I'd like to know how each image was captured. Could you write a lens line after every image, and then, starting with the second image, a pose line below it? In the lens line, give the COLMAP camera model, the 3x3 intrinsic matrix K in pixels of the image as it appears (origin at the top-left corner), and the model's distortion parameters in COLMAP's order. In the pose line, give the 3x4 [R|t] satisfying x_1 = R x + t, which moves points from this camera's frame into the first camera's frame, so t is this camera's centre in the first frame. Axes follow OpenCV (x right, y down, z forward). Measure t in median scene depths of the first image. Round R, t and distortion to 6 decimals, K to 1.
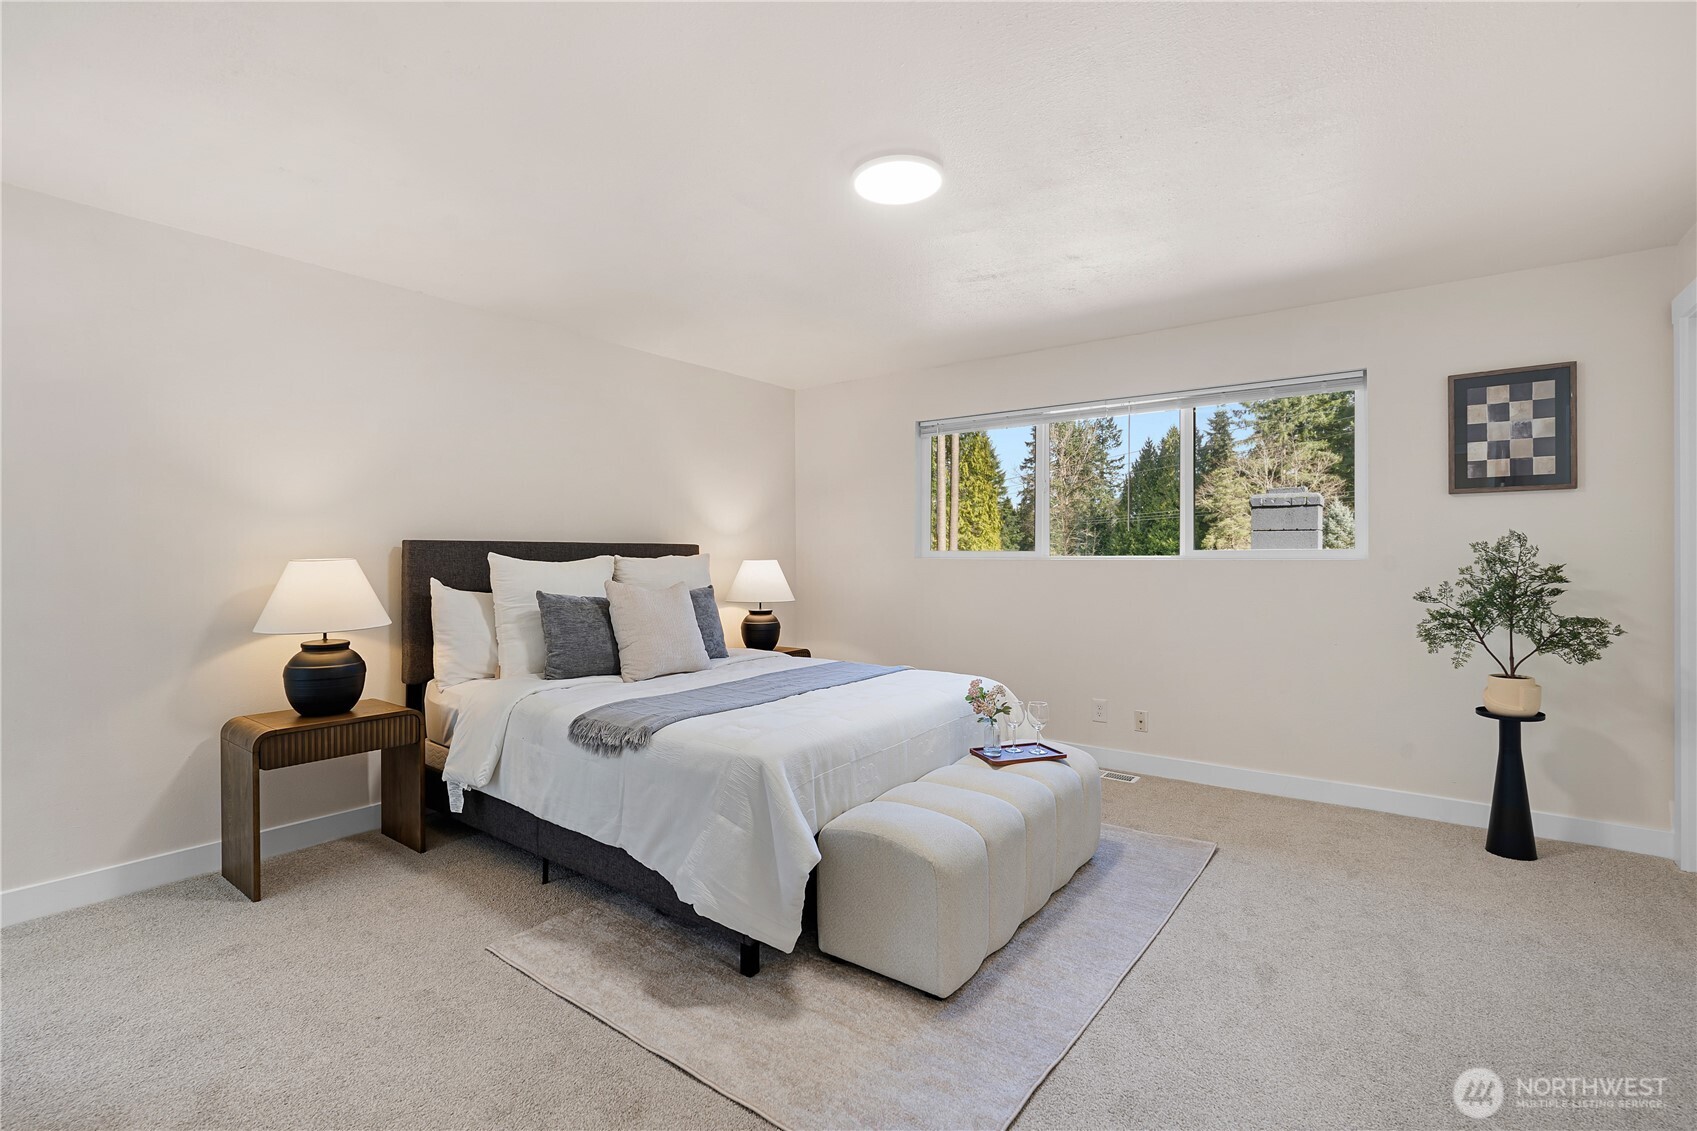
lens RADIAL K [[779.6, 0, 843.0], [0, 779.6, 558.1], [0, 0, 1]] dist [-0.004102, 0.000404]
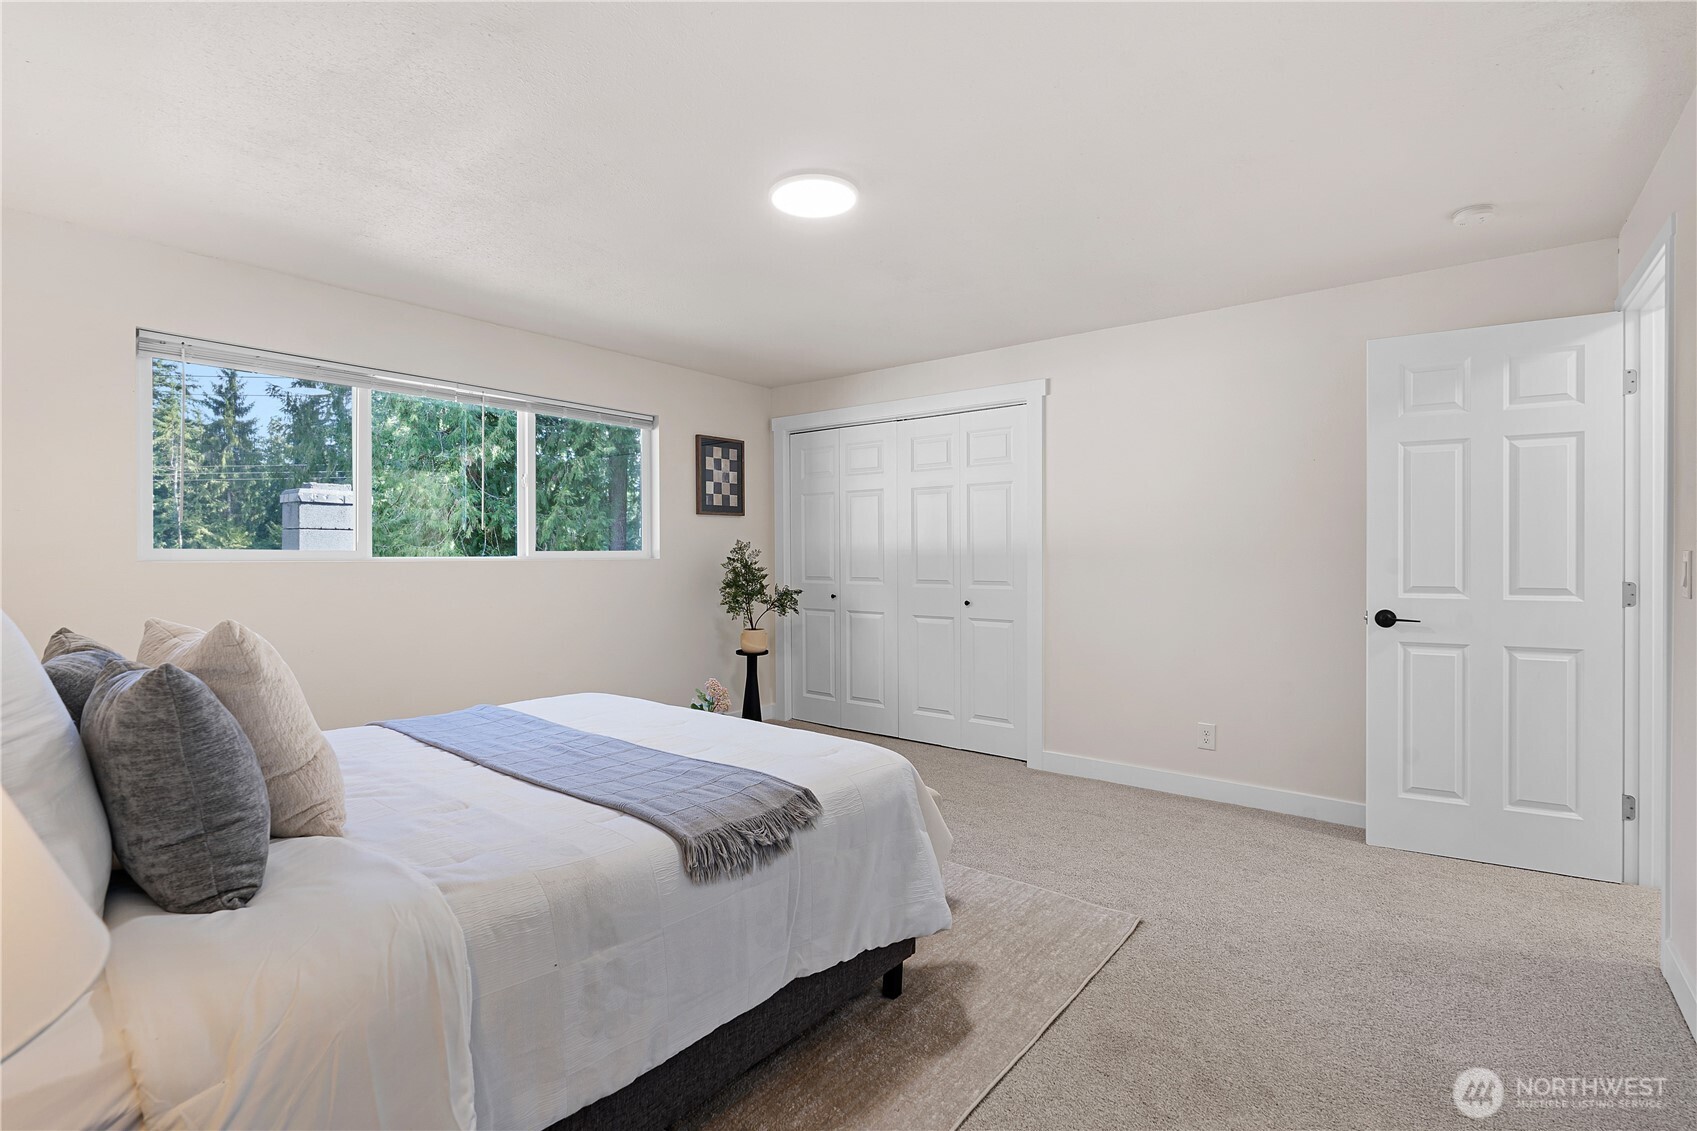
lens RADIAL K [[779.6, 0, 855.8], [0, 779.6, 559.5], [0, 0, 1]] dist [-0.004102, 0.000404]
pose [[0.012252, -0.007958, 0.999893, -0.748532], [0.005920, 0.999951, 0.007886, -0.005564], [-0.999907, 0.005823, 0.012298, 0.718896]]
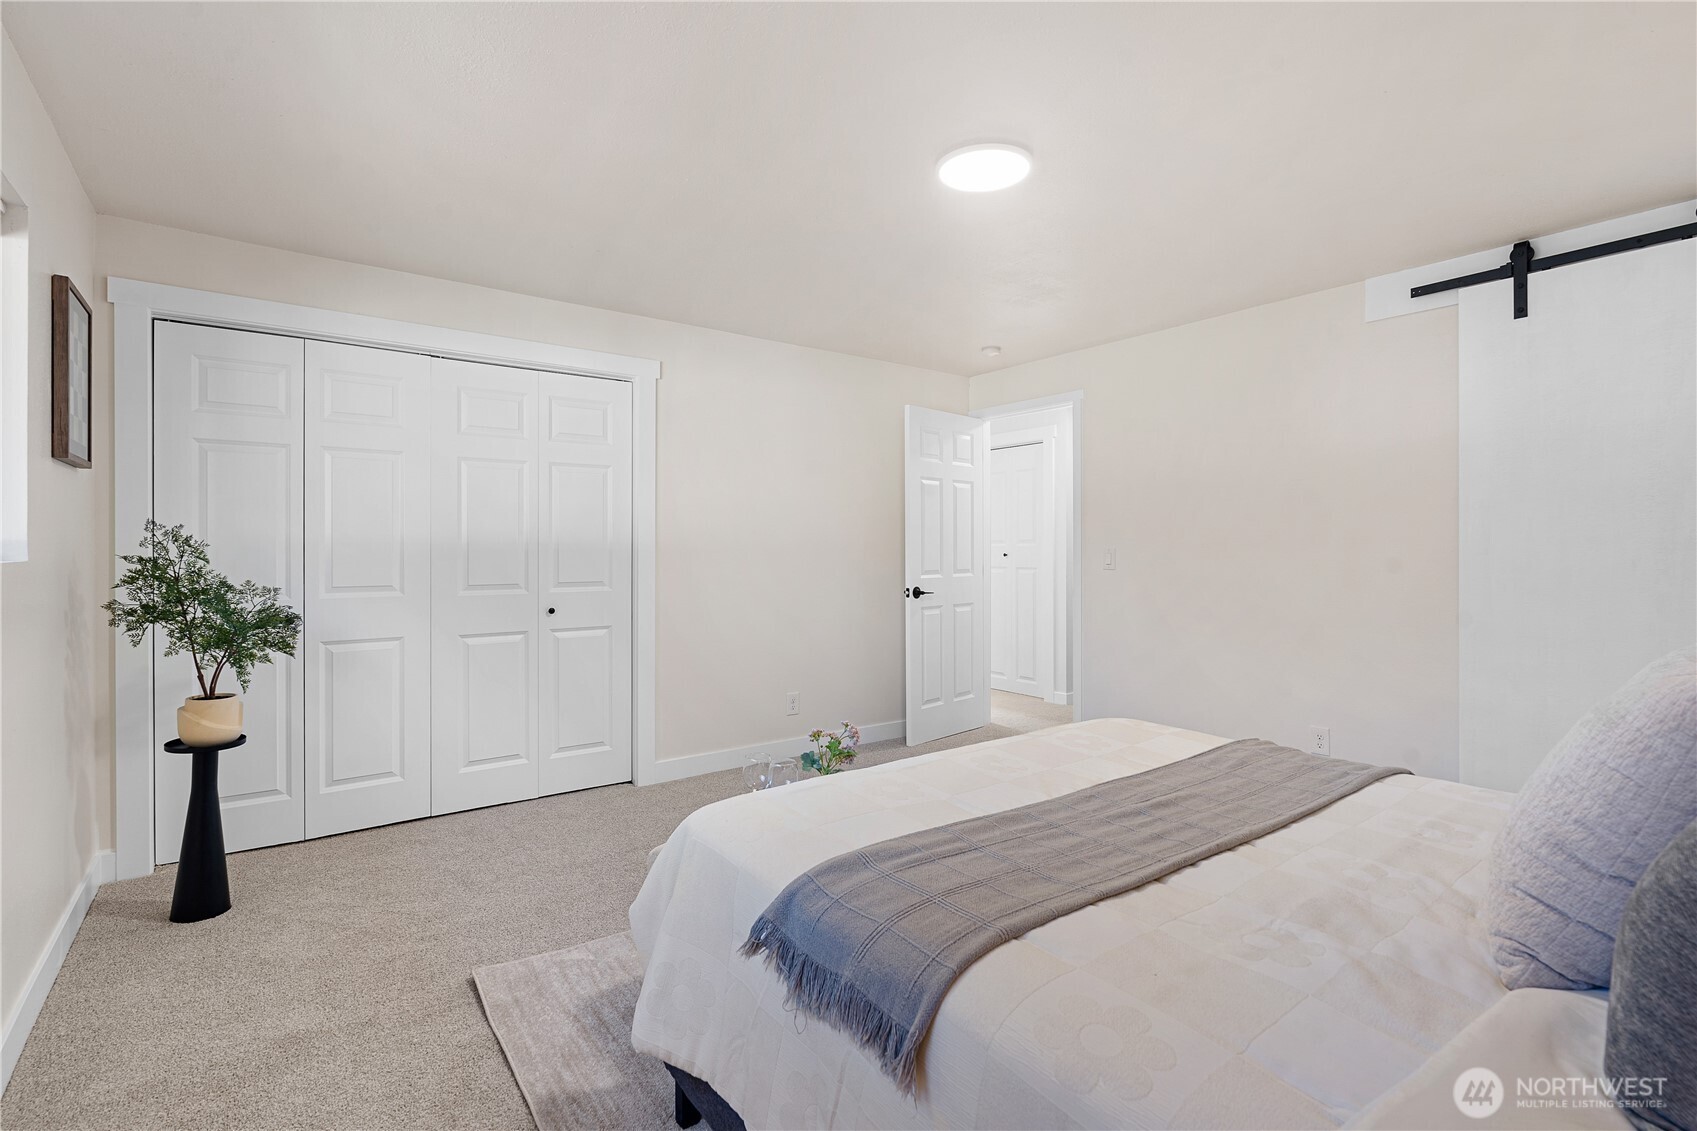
lens RADIAL K [[779.6, 0, 858.1], [0, 779.6, 557.0], [0, 0, 1]] dist [-0.004102, 0.000404]
pose [[-0.963187, -0.000091, 0.268833, -0.048071], [0.002995, 0.999934, 0.011069, -0.003528], [-0.268816, 0.011467, -0.963123, 1.522573]]
